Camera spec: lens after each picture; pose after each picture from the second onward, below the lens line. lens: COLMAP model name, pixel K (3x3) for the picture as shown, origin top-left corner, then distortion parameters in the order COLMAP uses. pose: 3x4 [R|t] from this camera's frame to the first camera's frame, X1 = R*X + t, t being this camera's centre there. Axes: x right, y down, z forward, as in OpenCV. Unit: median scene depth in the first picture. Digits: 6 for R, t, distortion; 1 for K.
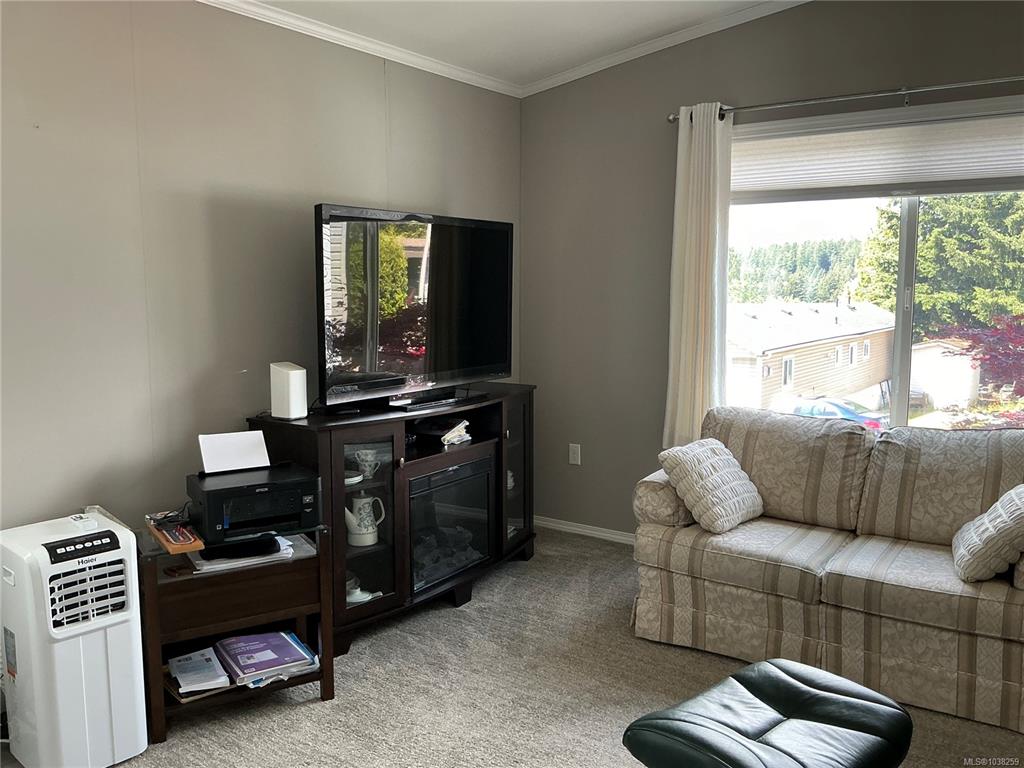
lens RADIAL K [[849.4, 0, 508.7], [0, 849.4, 381.7], [0, 0, 1]] dist [0.089818, -0.160748]
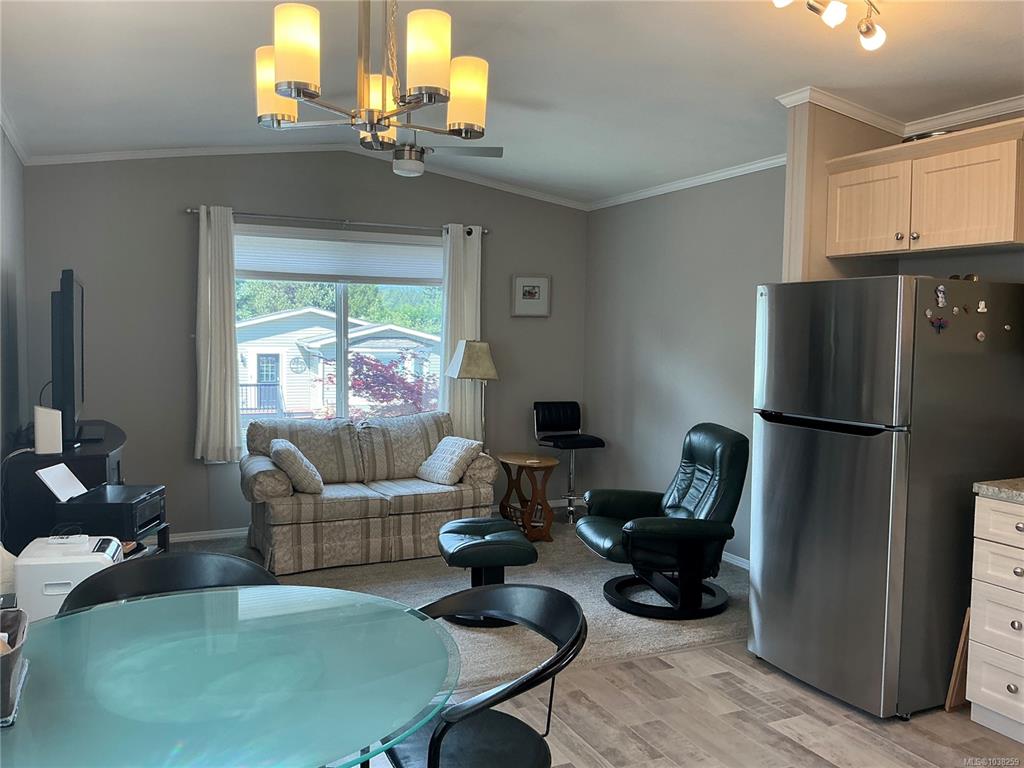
lens RADIAL K [[849.4, 0, 514.9], [0, 849.4, 377.3], [0, 0, 1]] dist [0.089818, -0.160748]
pose [[0.491990, -0.045977, 0.869386, -0.949810], [0.089509, 0.995984, 0.002019, -0.007001], [-0.865987, 0.076825, 0.494129, -0.109533]]
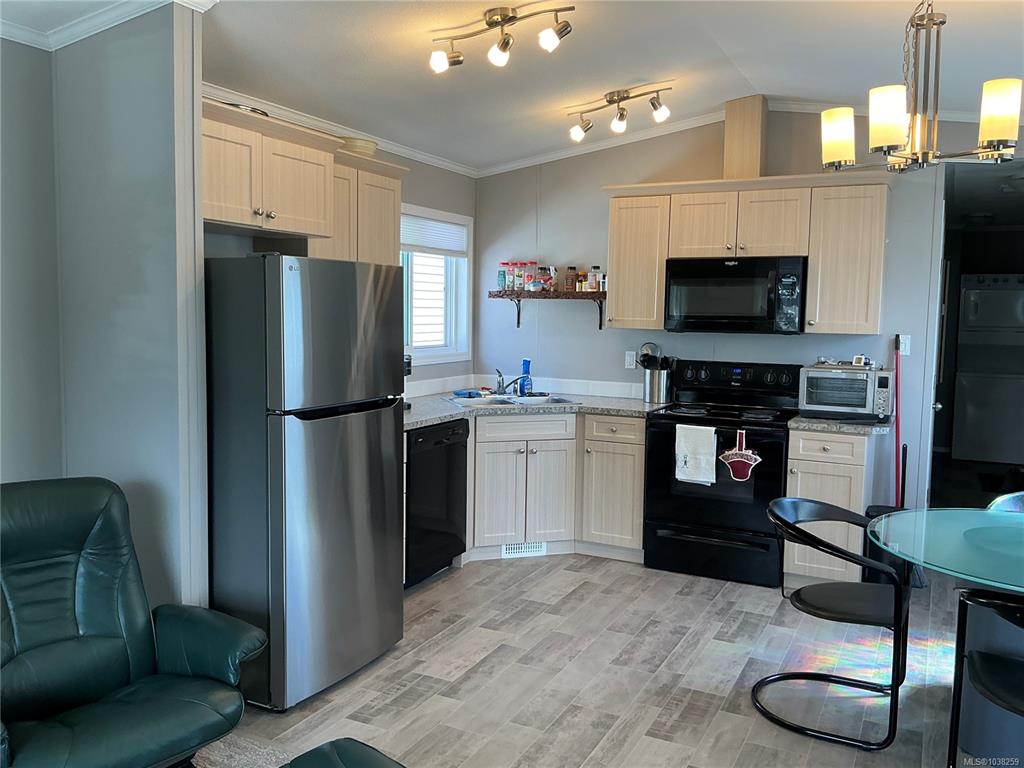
lens RADIAL K [[849.4, 0, 501.8], [0, 849.4, 382.8], [0, 0, 1]] dist [0.089818, -0.160748]
pose [[-0.990813, -0.003875, -0.135181, 0.081824], [-0.030700, 0.979938, 0.196925, -0.149013], [0.131706, 0.199266, -0.971054, 1.078799]]
